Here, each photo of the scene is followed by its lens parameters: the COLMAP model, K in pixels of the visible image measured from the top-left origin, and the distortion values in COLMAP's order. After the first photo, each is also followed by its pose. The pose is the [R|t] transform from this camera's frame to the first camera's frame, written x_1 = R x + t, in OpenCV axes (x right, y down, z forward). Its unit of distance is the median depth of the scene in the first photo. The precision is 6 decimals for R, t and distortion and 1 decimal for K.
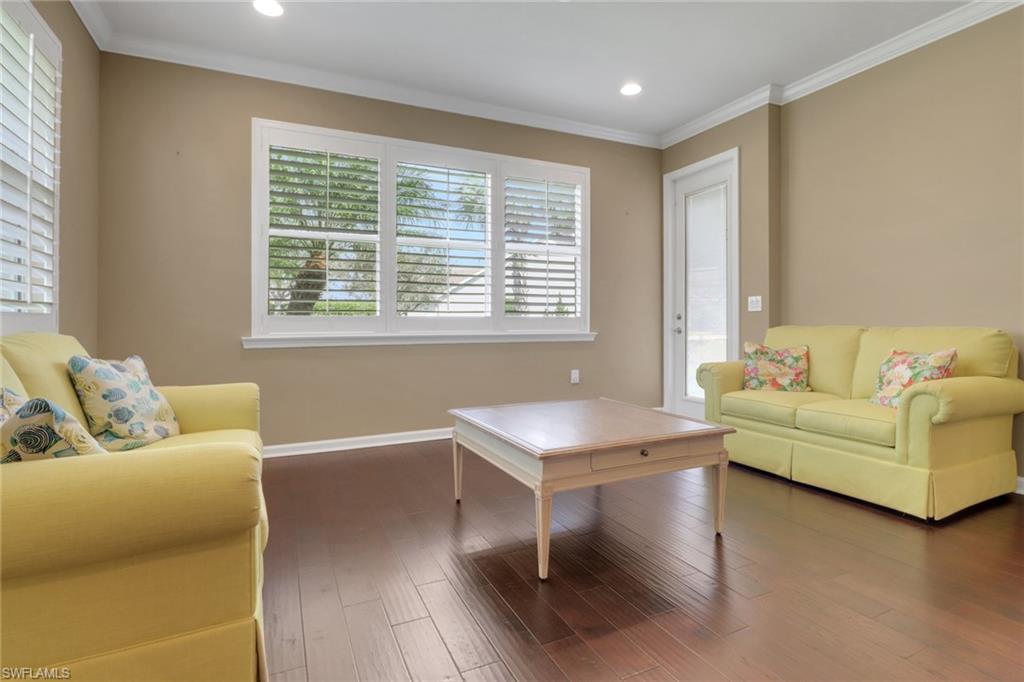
lens RADIAL K [[498.9, 0, 512.0], [0, 498.9, 341.0], [0, 0, 1]] dist [-0.010927, -0.000329]
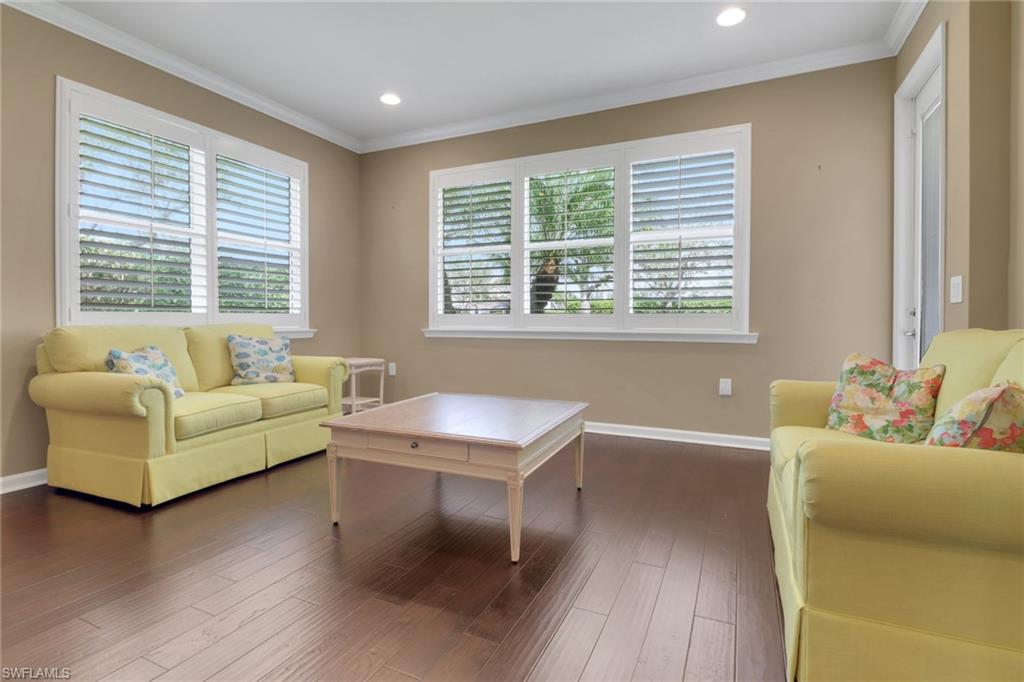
lens RADIAL K [[498.9, 0, 512.0], [0, 498.9, 341.0], [0, 0, 1]] dist [-0.010927, -0.000329]
pose [[0.635956, 0.037794, -0.770799, 0.717465], [-0.032410, 0.999227, 0.022254, -0.014085], [0.771045, 0.010829, 0.636689, 0.292955]]
